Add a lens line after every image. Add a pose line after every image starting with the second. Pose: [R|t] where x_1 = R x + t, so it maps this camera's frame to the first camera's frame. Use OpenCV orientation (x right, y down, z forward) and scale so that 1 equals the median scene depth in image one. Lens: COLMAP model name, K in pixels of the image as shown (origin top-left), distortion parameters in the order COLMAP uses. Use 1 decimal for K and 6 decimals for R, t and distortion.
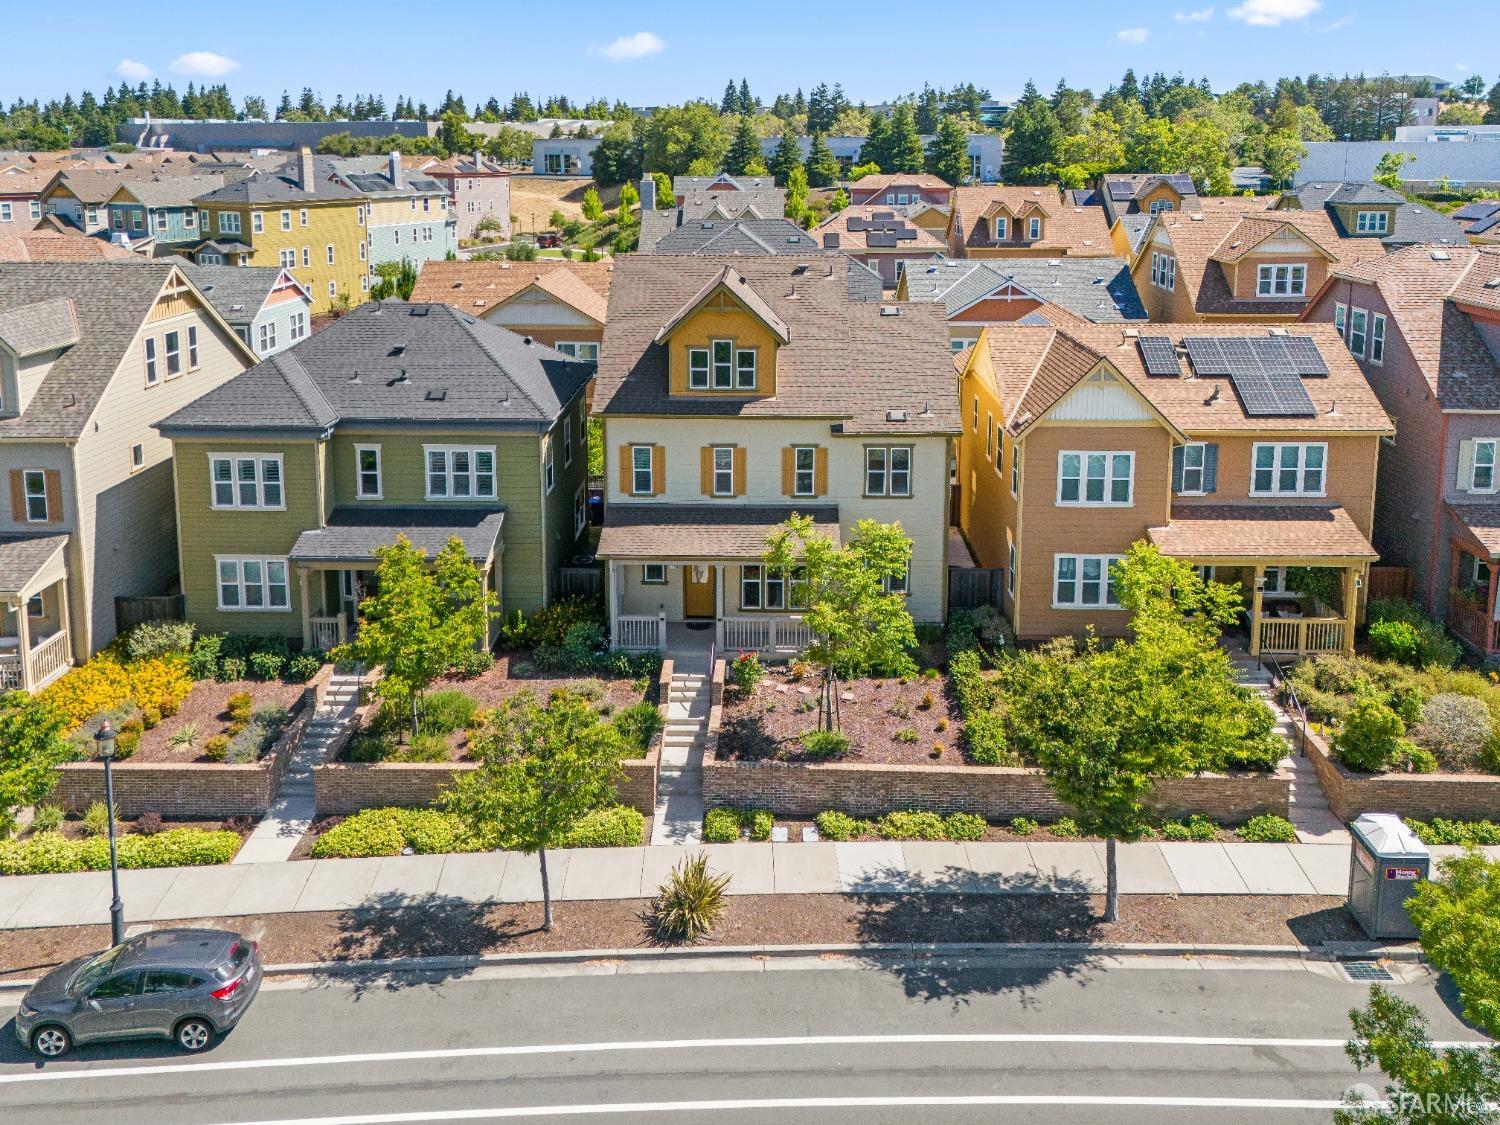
lens RADIAL K [[1286.5, 0, 748.9], [0, 1286.5, 554.3], [0, 0, 1]] dist [0.047310, -0.069910]
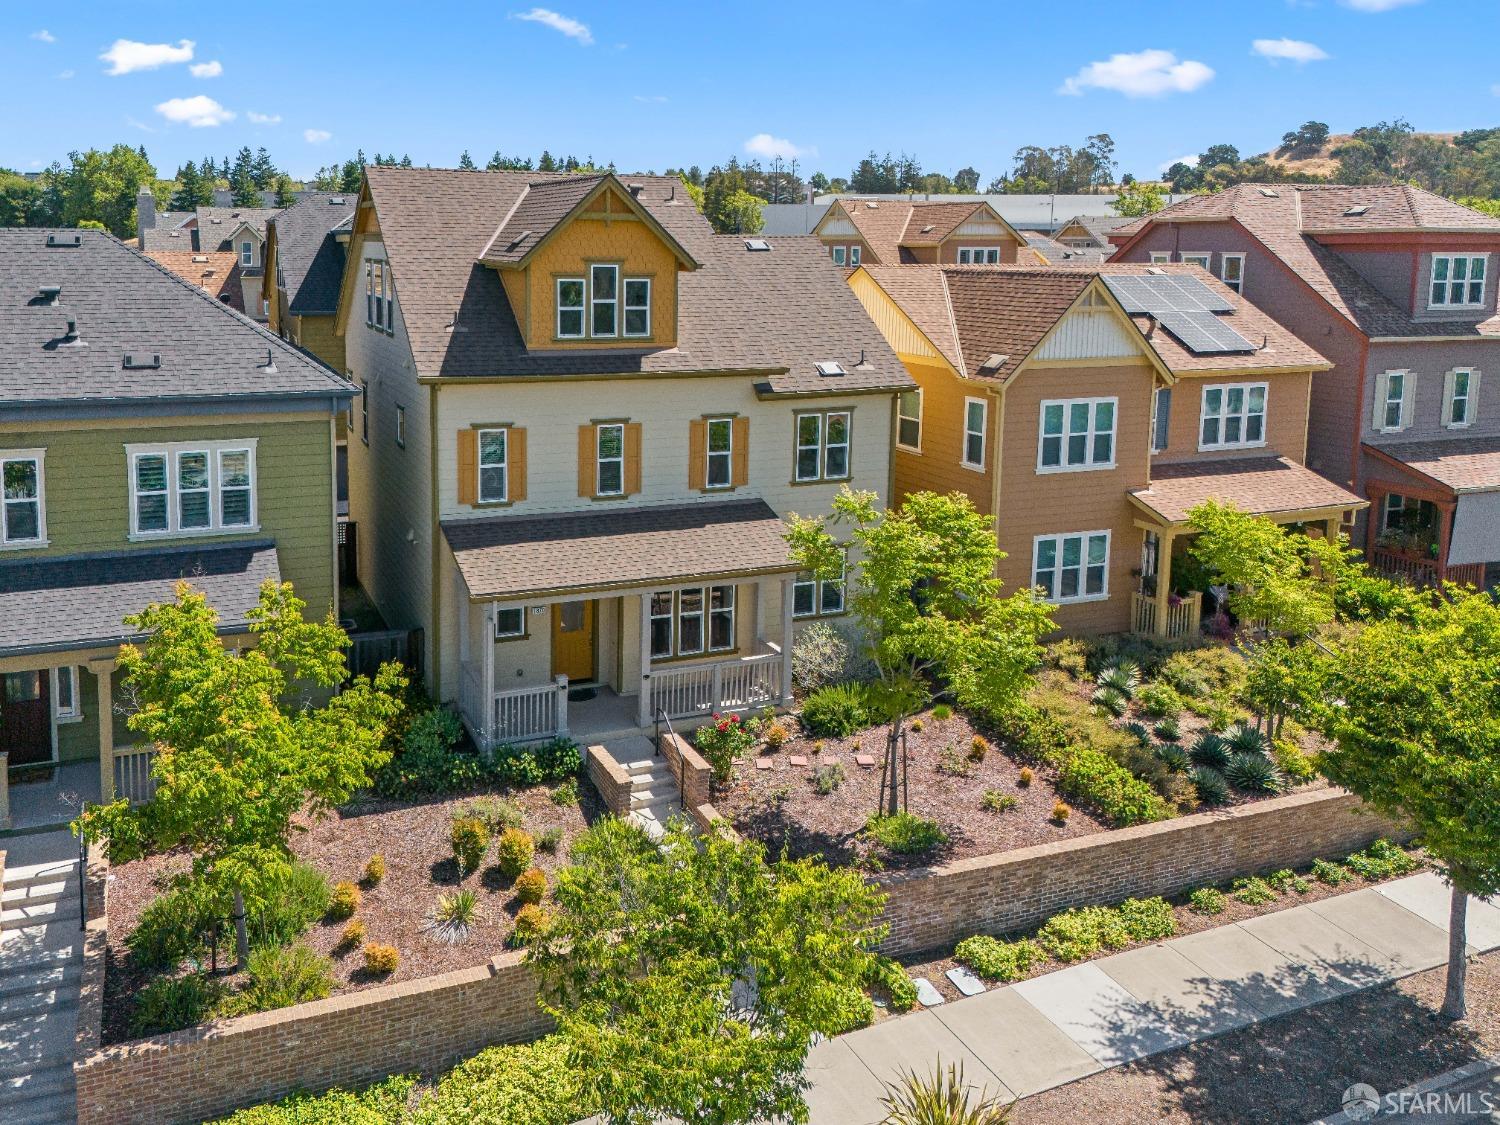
lens RADIAL K [[1286.5, 0, 725.8], [0, 1286.5, 528.3], [0, 0, 1]] dist [0.047310, -0.069910]
pose [[0.916524, -0.085387, 0.390759, -0.235570], [0.114390, 0.992099, -0.051514, 0.013614], [-0.383273, 0.091913, 0.919051, 0.359898]]
